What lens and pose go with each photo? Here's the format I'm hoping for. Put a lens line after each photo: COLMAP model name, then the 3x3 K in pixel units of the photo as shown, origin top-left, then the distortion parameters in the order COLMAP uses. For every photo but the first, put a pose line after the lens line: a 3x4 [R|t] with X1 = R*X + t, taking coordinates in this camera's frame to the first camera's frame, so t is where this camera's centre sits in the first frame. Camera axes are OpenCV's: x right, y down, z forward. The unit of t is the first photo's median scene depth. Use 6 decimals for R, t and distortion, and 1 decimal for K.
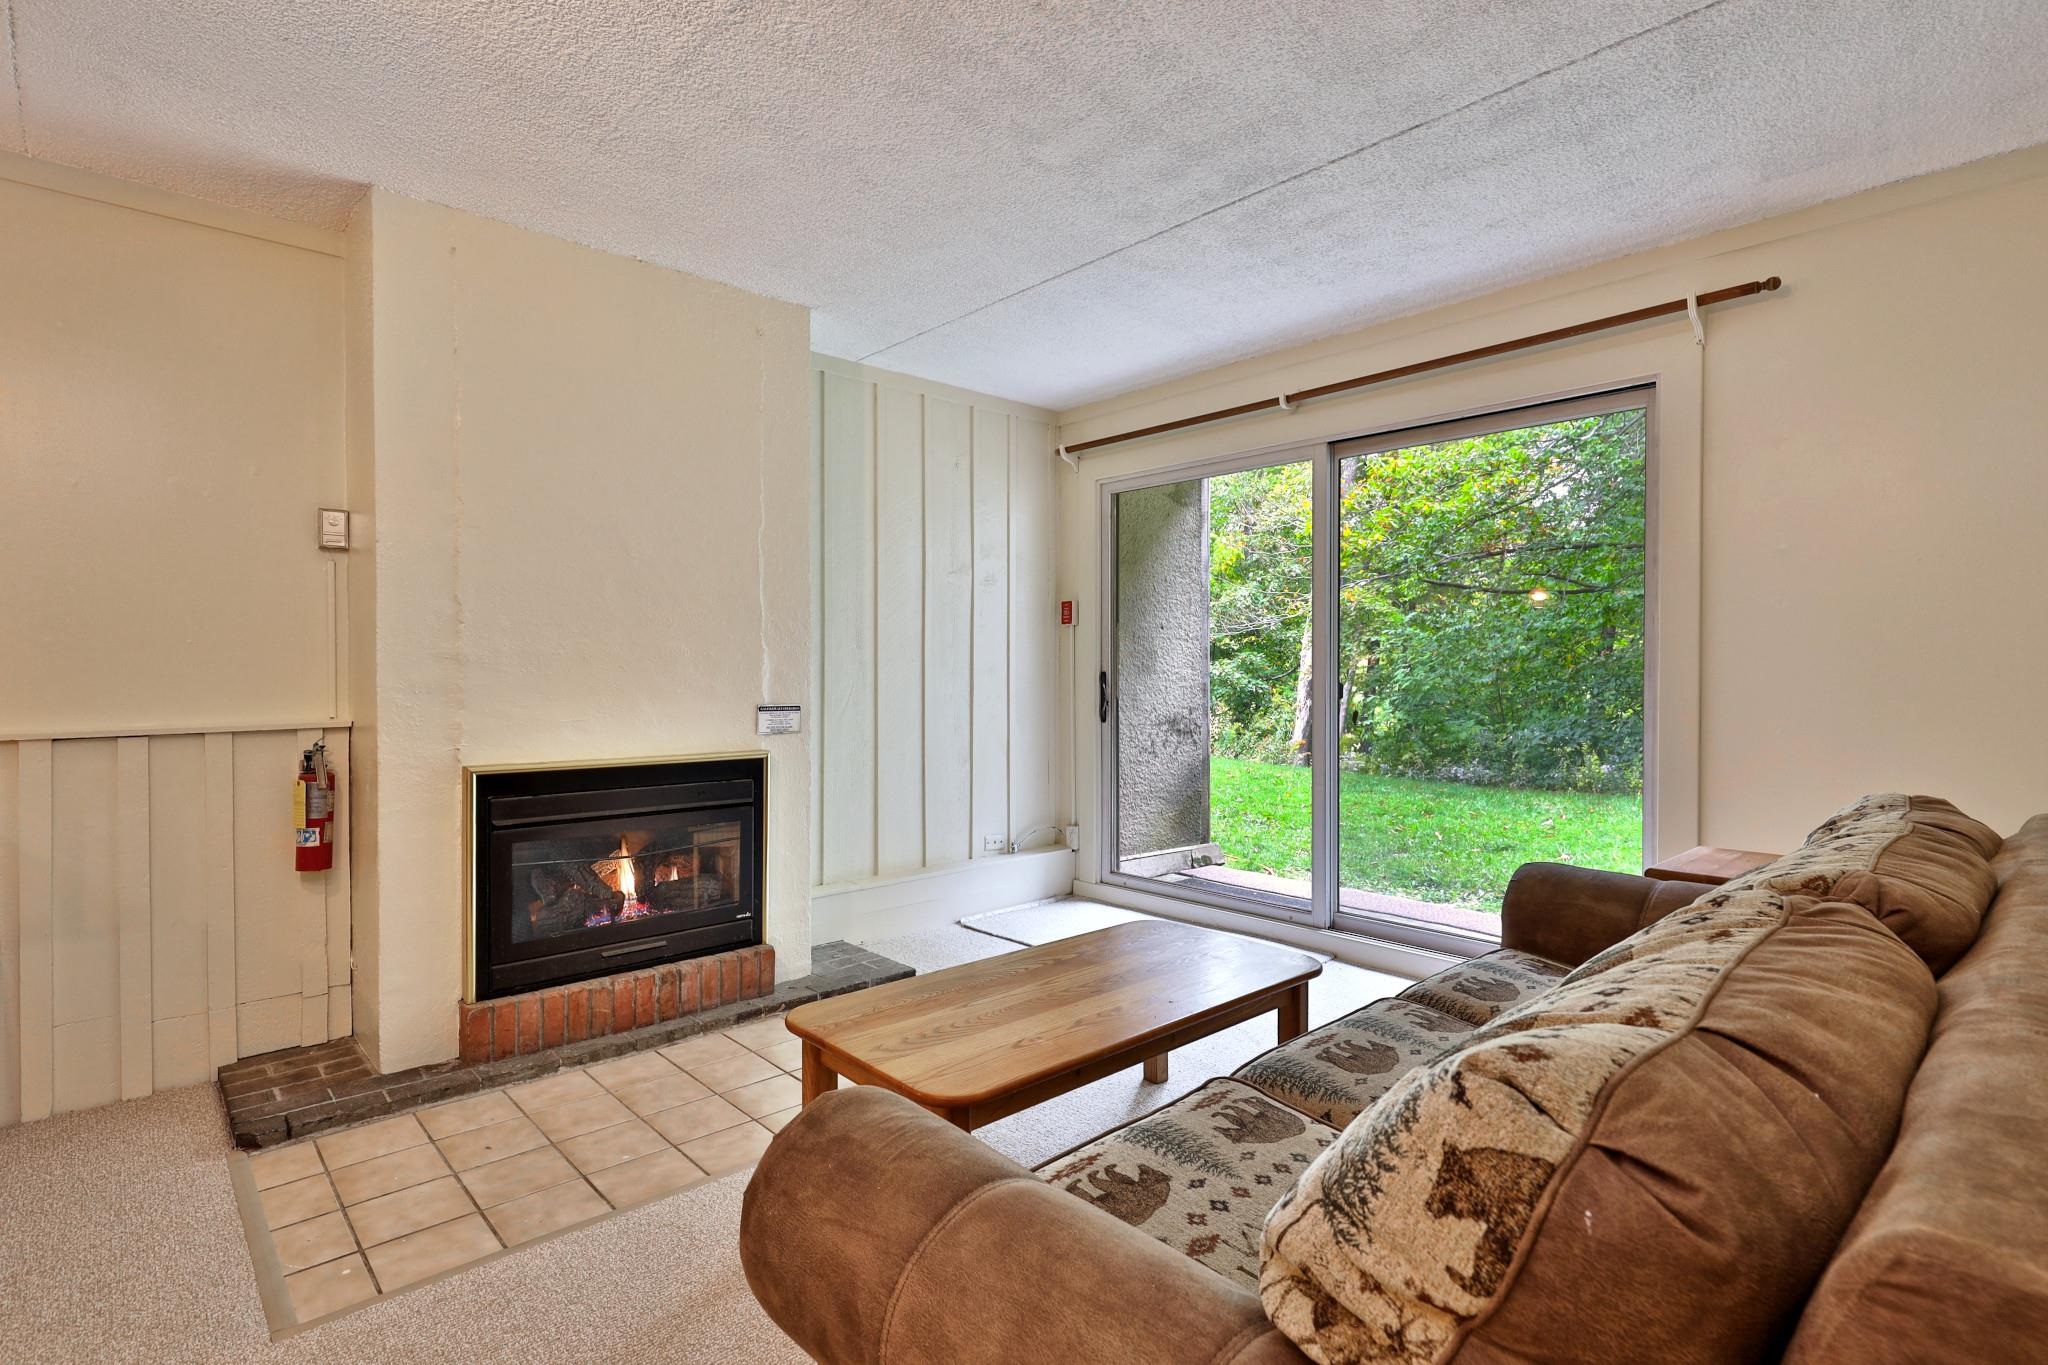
lens RADIAL K [[986.2, 0, 1032.0], [0, 986.2, 680.3], [0, 0, 1]] dist [0.001752, -0.000578]
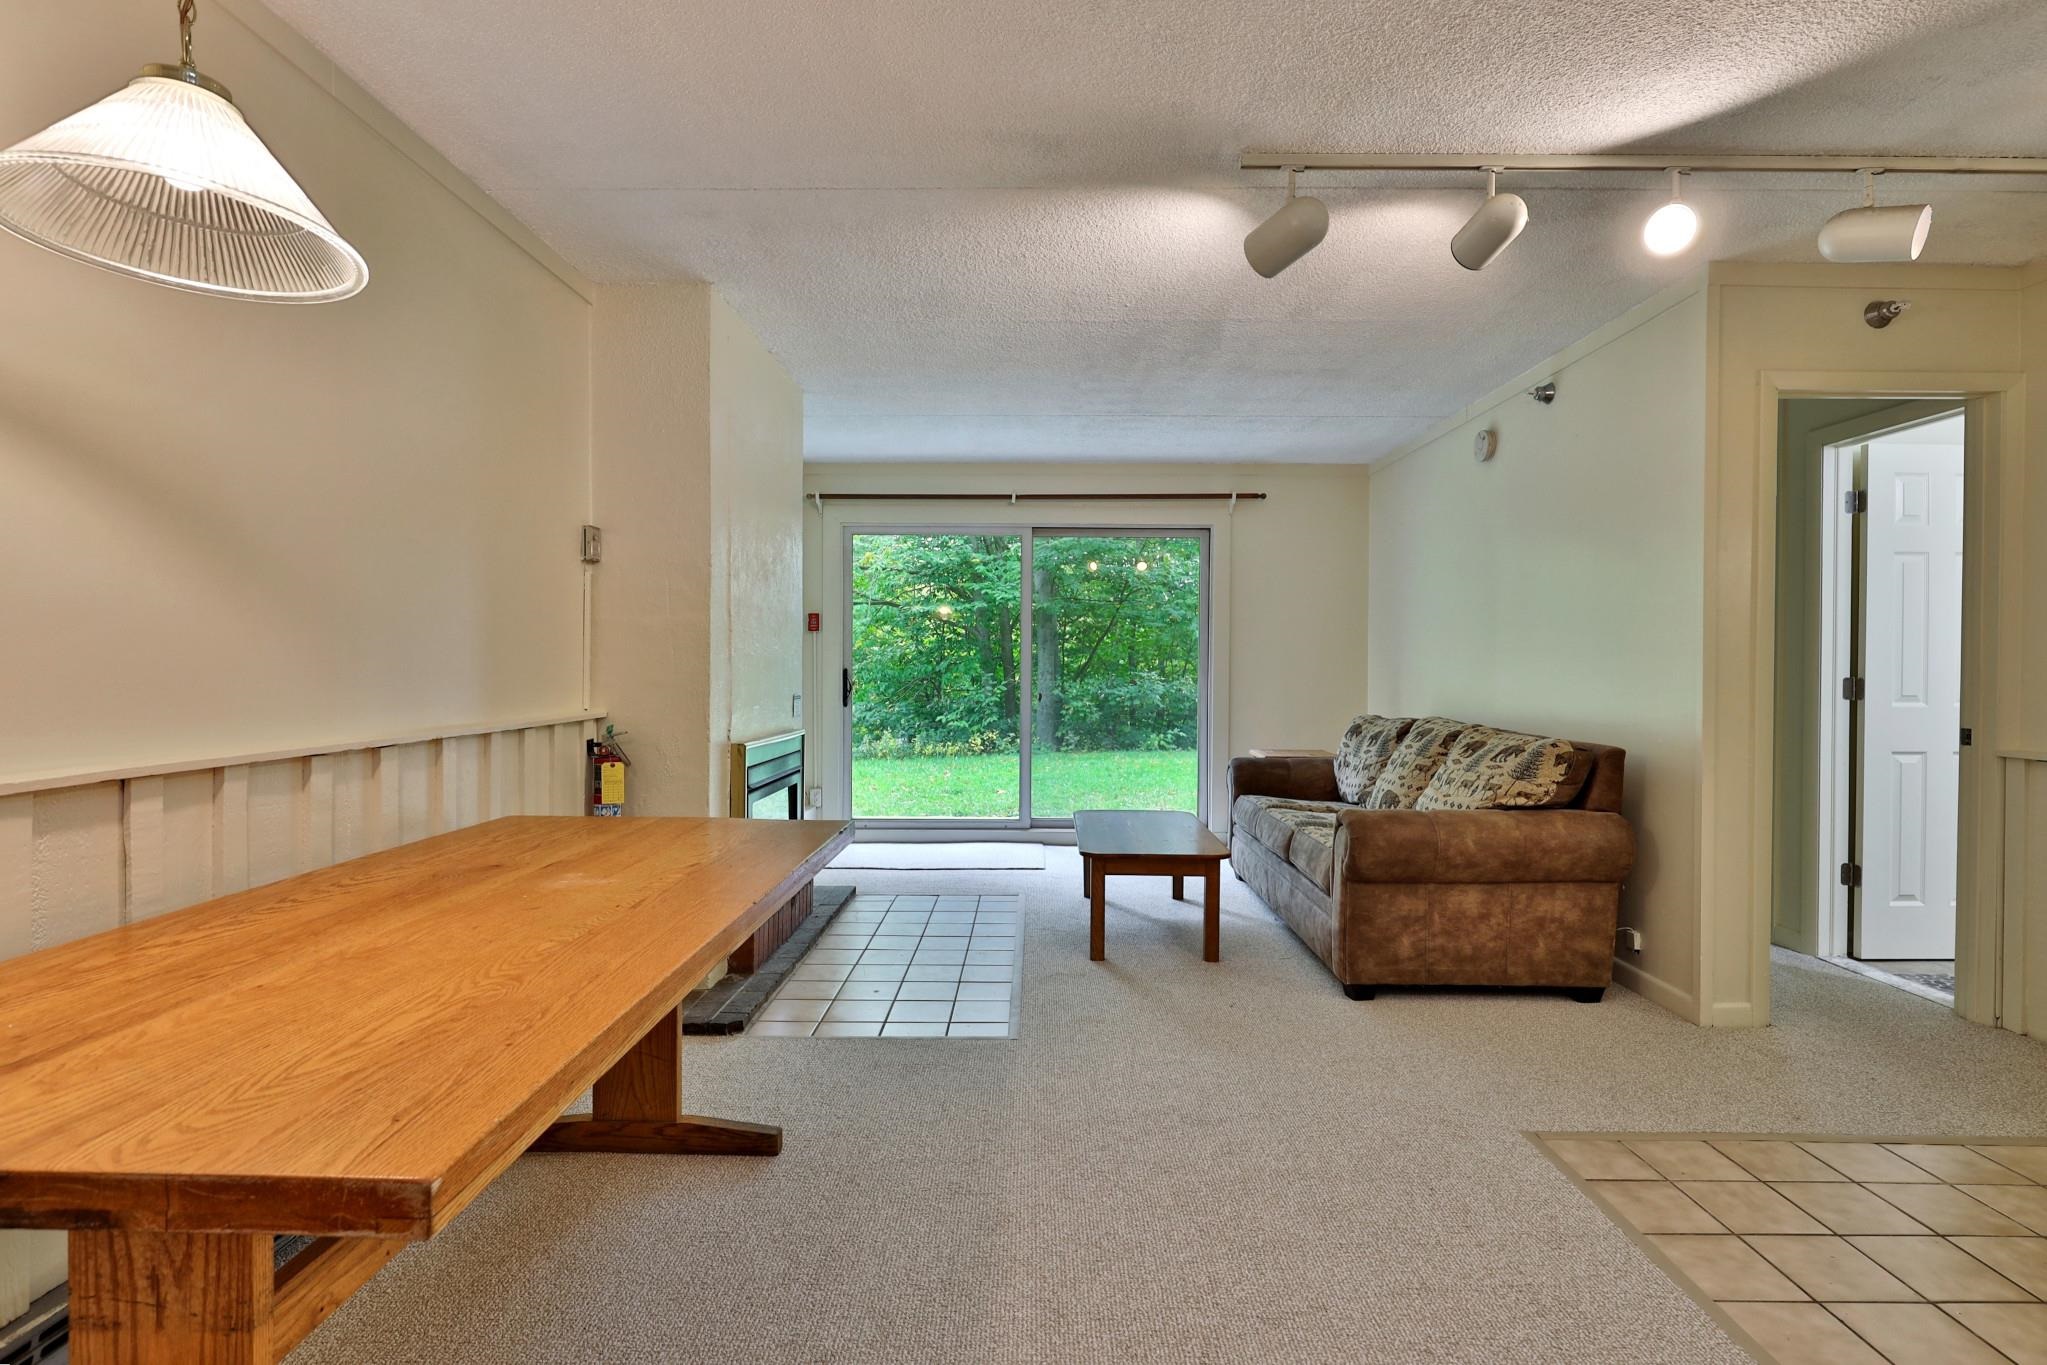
lens RADIAL K [[991.7, 0, 1028.9], [0, 991.7, 677.6], [0, 0, 1]] dist [-0.000988, 0.001010]
pose [[0.688659, -0.005600, 0.725064, -1.184435], [0.002247, 0.999982, 0.005590, -0.004303], [-0.725082, -0.002221, 0.688659, -0.153681]]
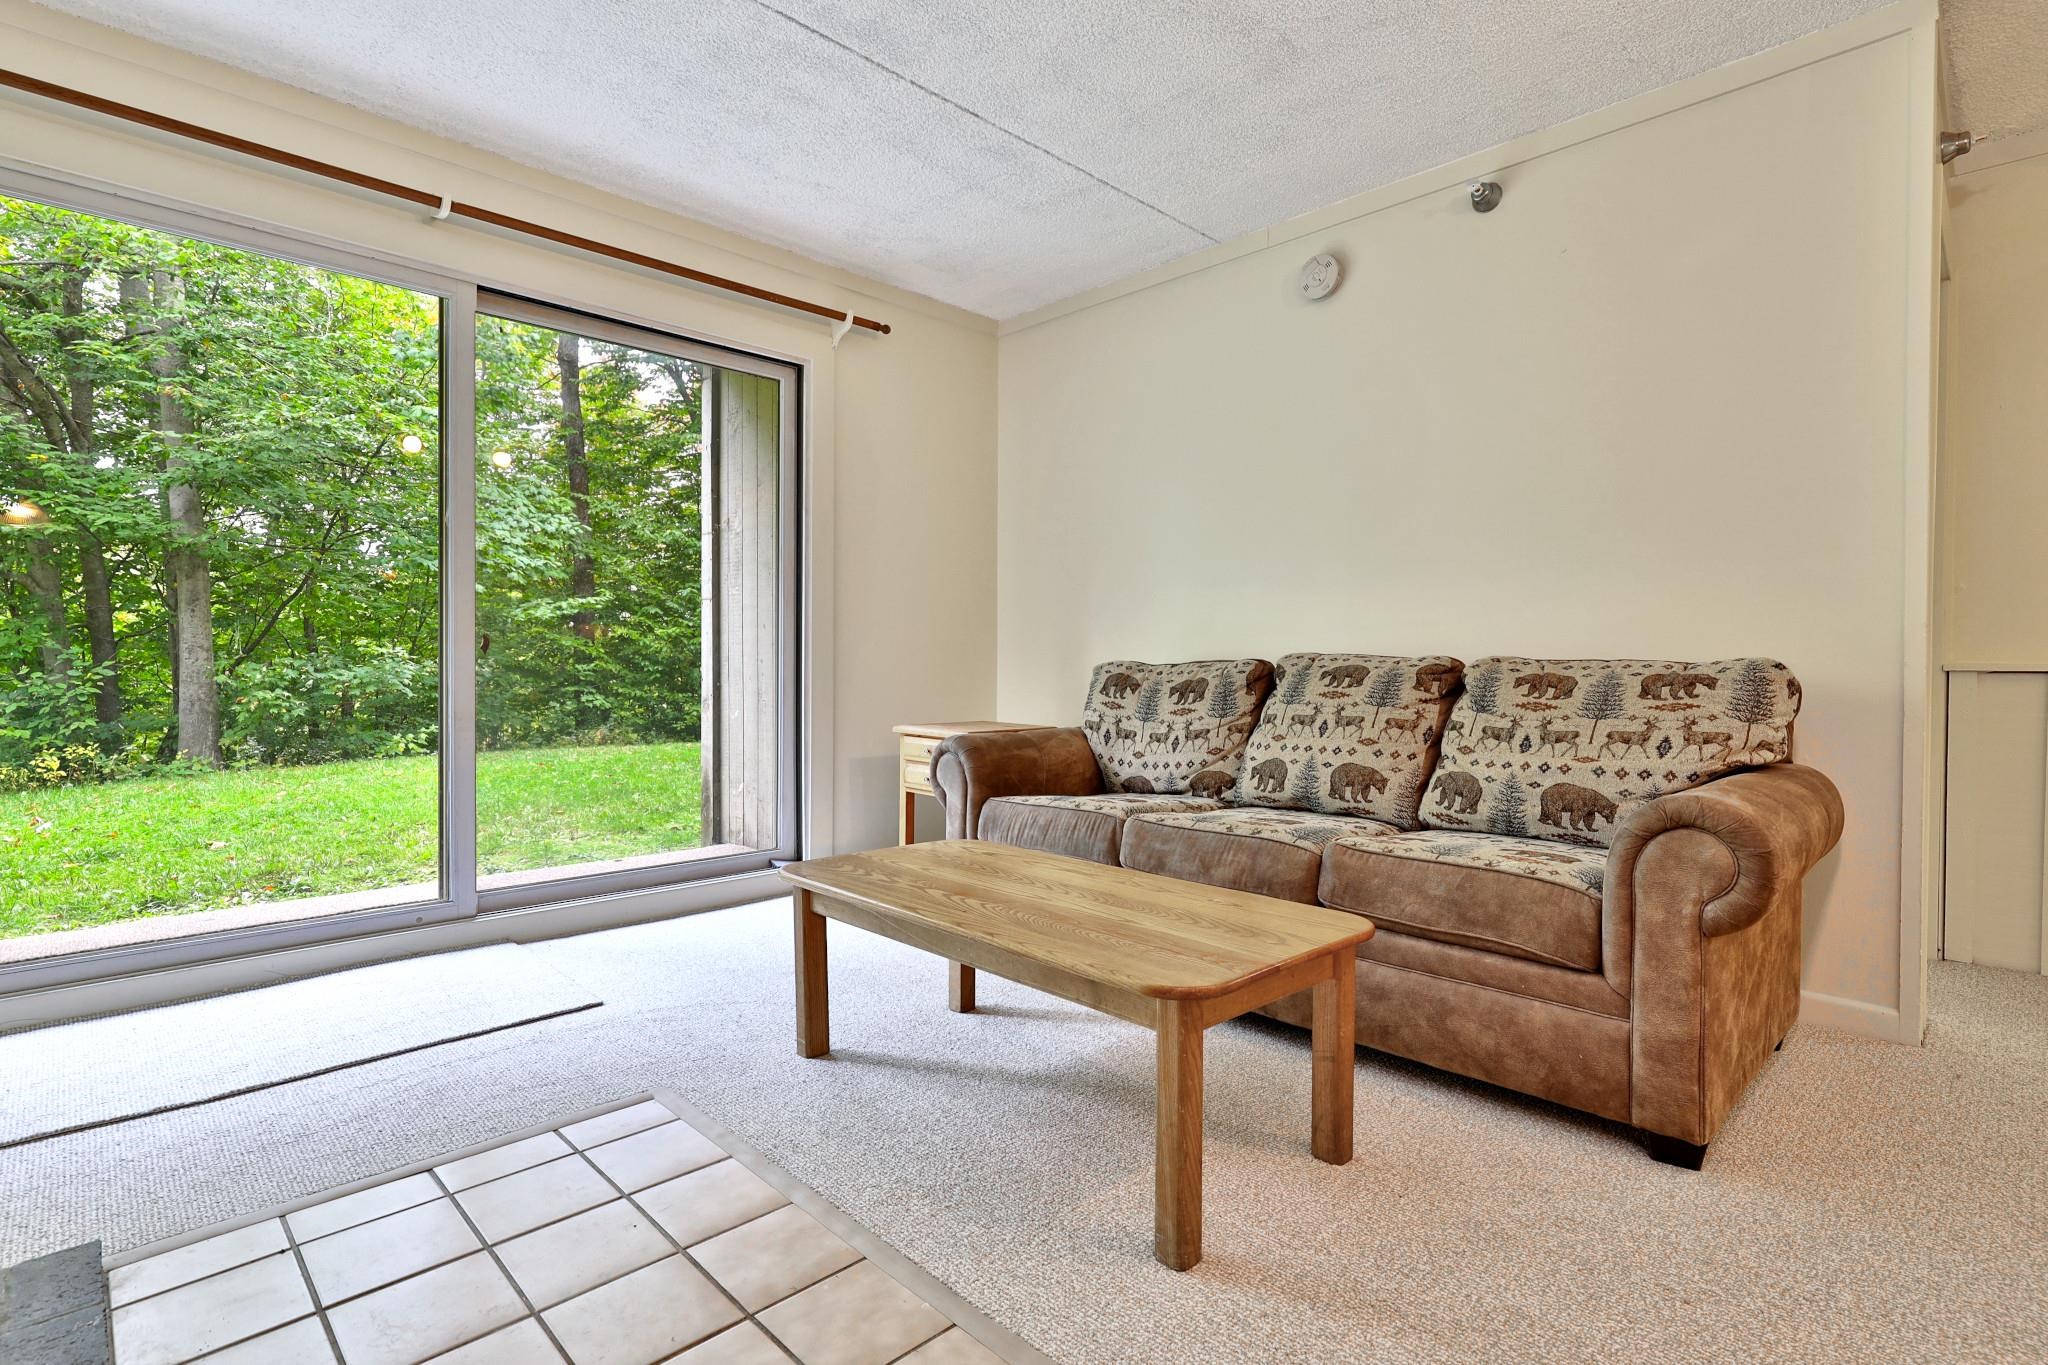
lens RADIAL K [[986.2, 0, 1033.9], [0, 986.2, 675.6], [0, 0, 1]] dist [0.001752, -0.000578]
pose [[-0.024072, -0.015035, 0.999597, -0.654156], [0.007491, 0.999856, 0.015219, 0.074300], [-0.999682, 0.007854, -0.023956, 0.786468]]
